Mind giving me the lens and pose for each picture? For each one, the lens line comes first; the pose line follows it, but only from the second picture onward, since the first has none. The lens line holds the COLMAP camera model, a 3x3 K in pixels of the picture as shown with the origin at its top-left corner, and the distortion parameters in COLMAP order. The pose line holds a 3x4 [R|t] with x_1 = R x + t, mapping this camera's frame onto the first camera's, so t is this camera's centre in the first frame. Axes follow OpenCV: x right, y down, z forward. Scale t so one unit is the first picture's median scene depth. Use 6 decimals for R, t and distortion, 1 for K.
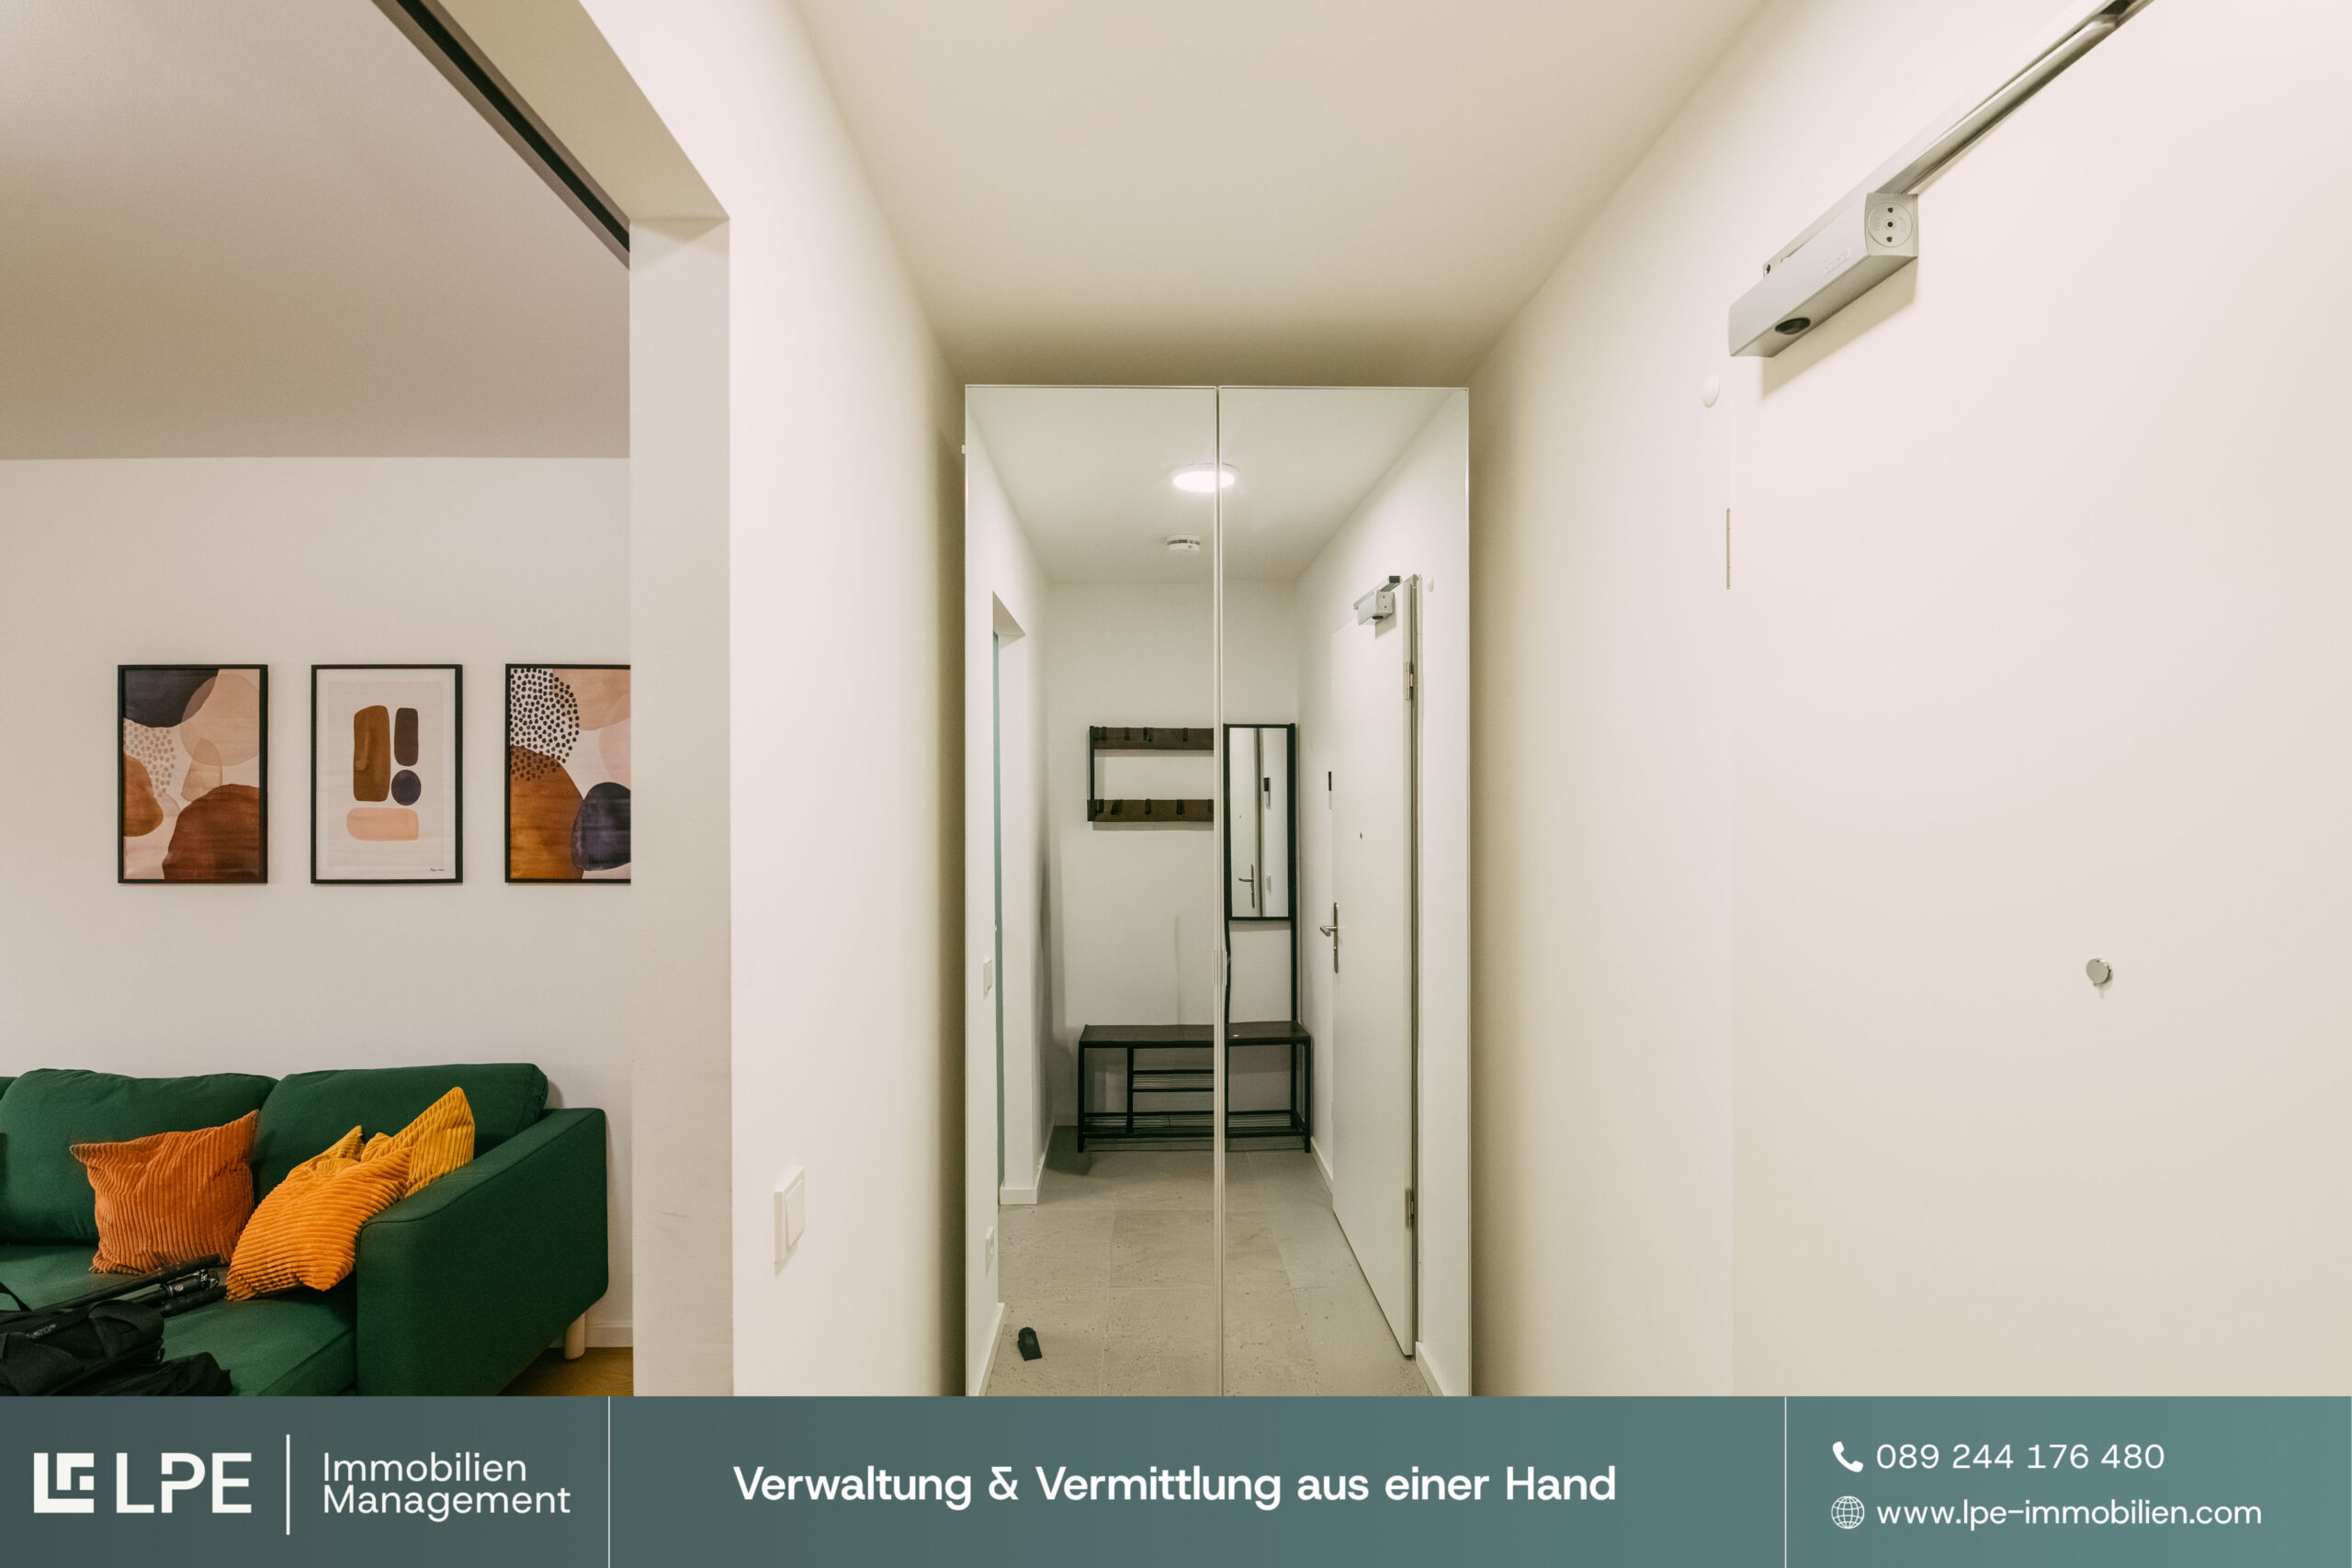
lens RADIAL K [[1037.5, 0, 1143.2], [0, 1037.5, 788.2], [0, 0, 1]] dist [-0.004740, -0.000425]
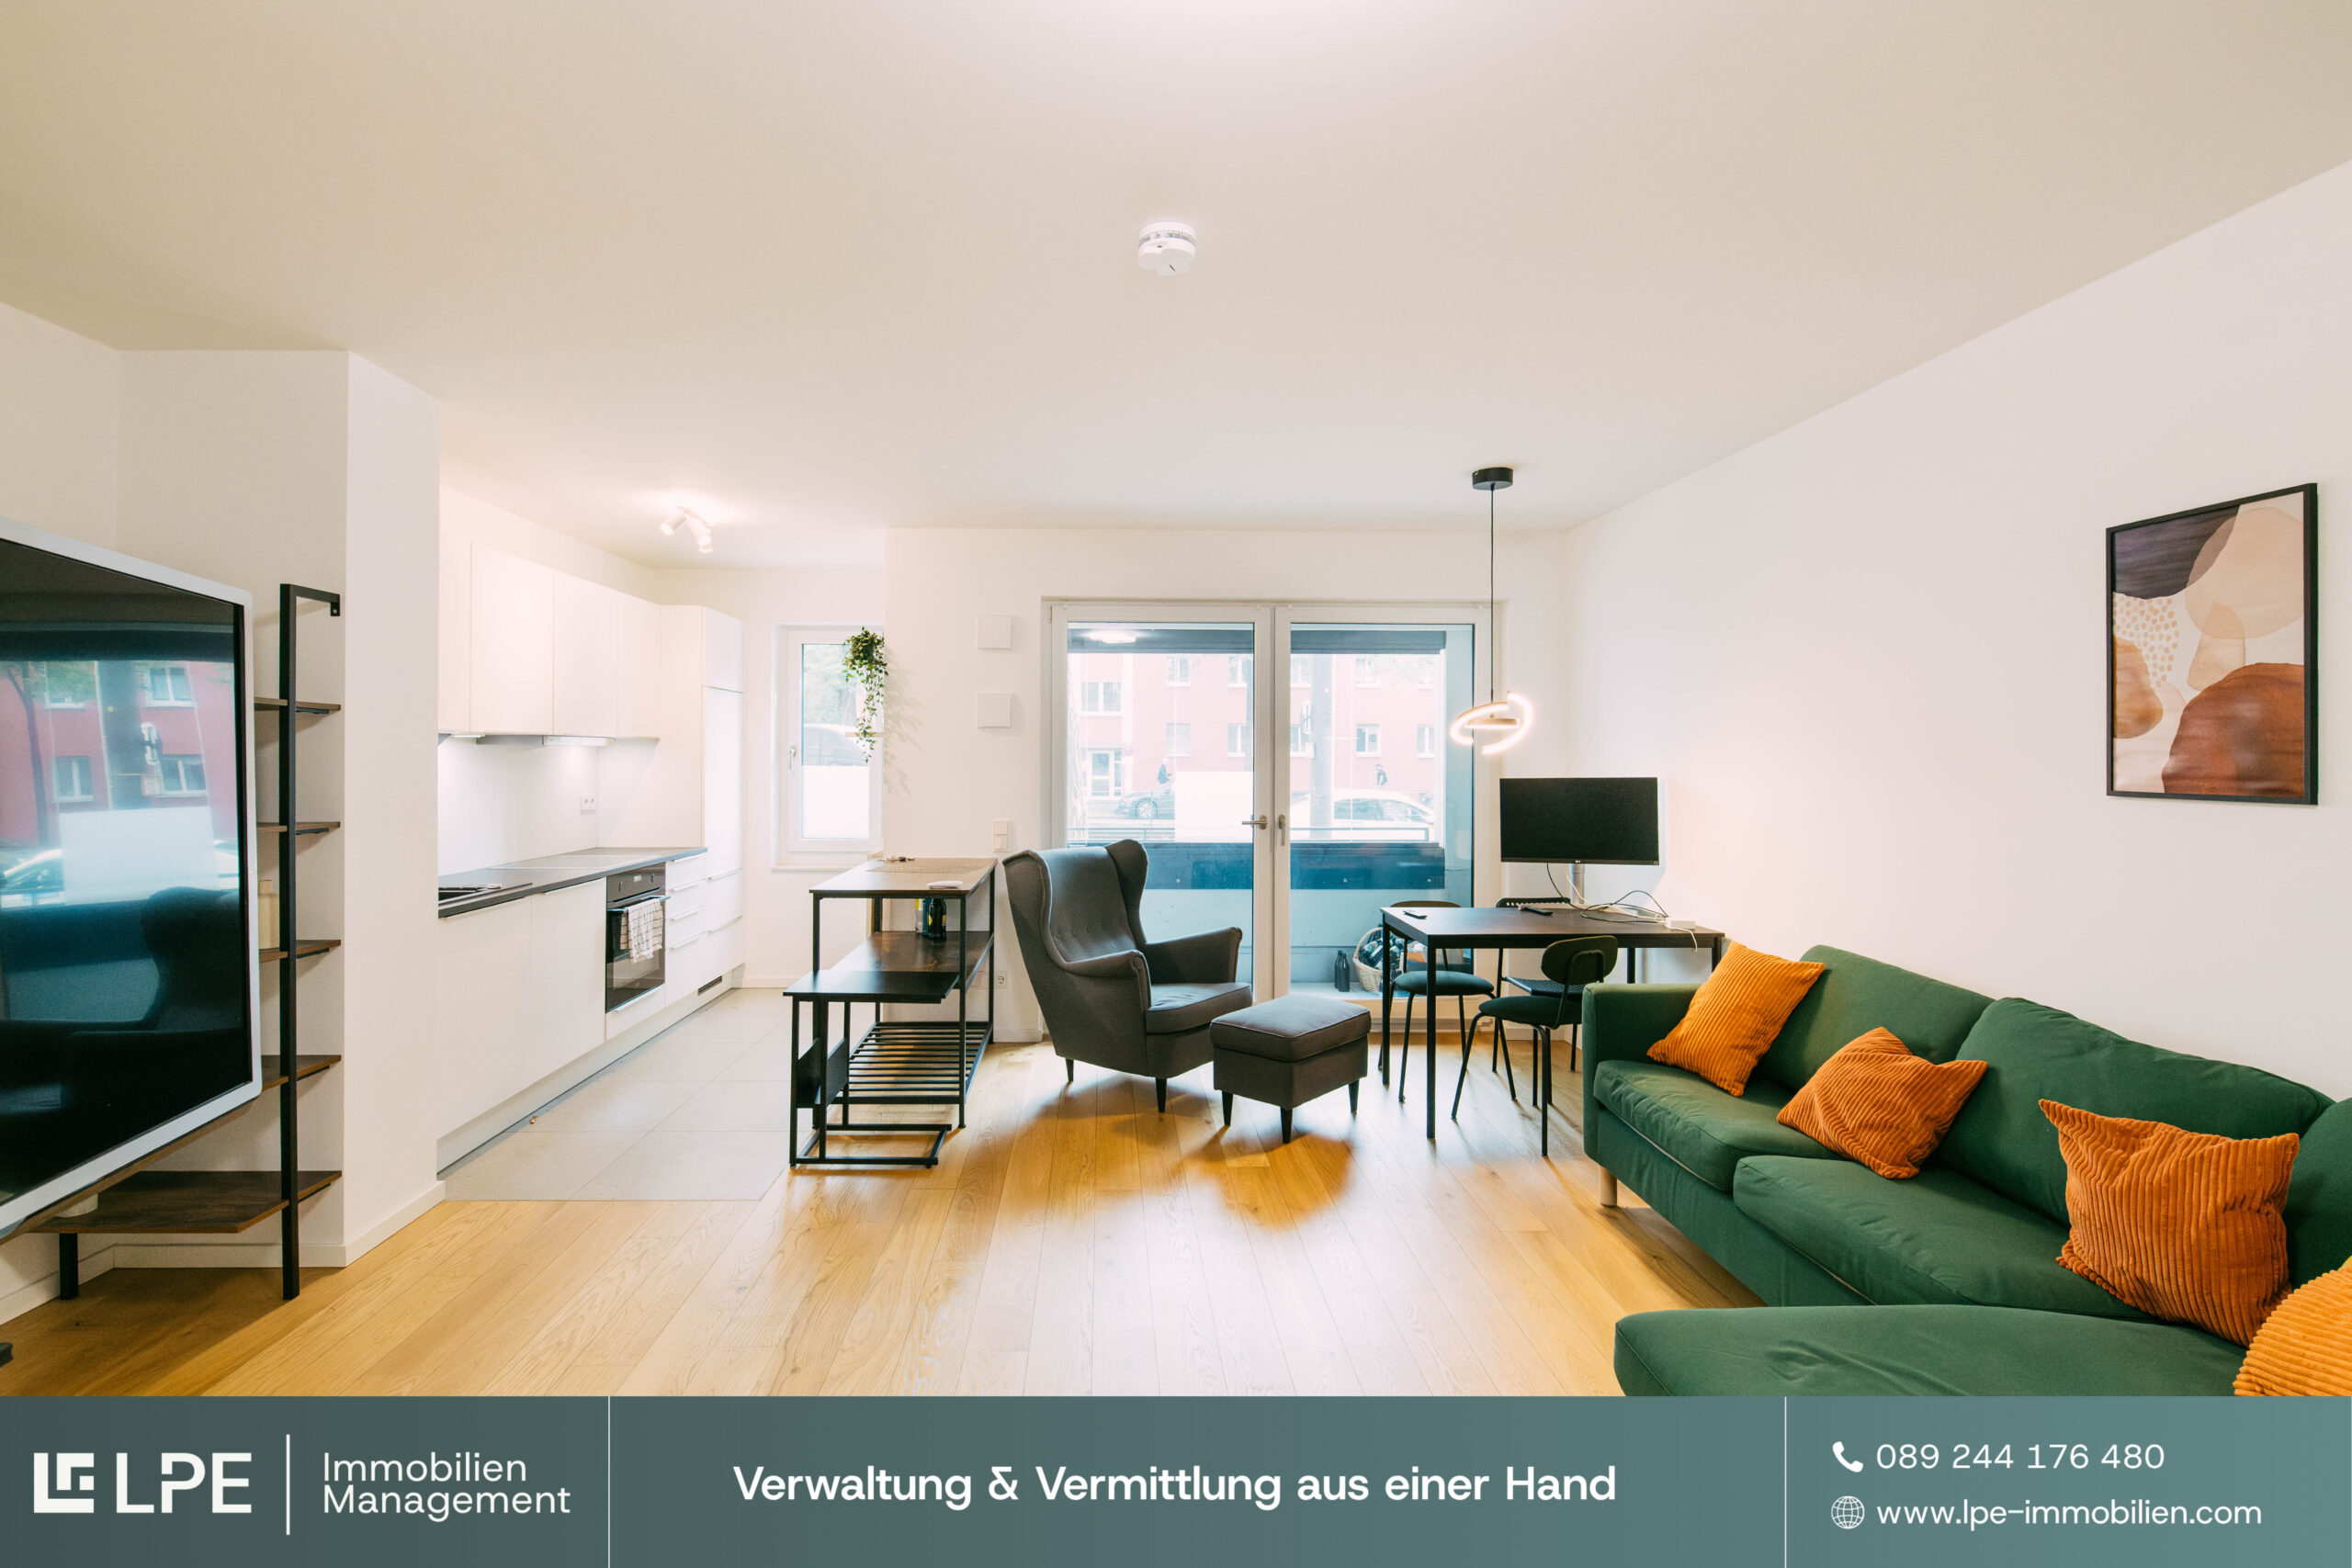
lens RADIAL K [[1043.7, 0, 1108.4], [0, 1043.7, 755.7], [0, 0, 1]] dist [-0.009679, -0.000415]
pose [[0.002214, 0.008646, -0.999960, -0.175973], [0.006551, 0.999941, 0.008660, 0.048700], [0.999976, -0.006570, 0.002157, 0.207847]]
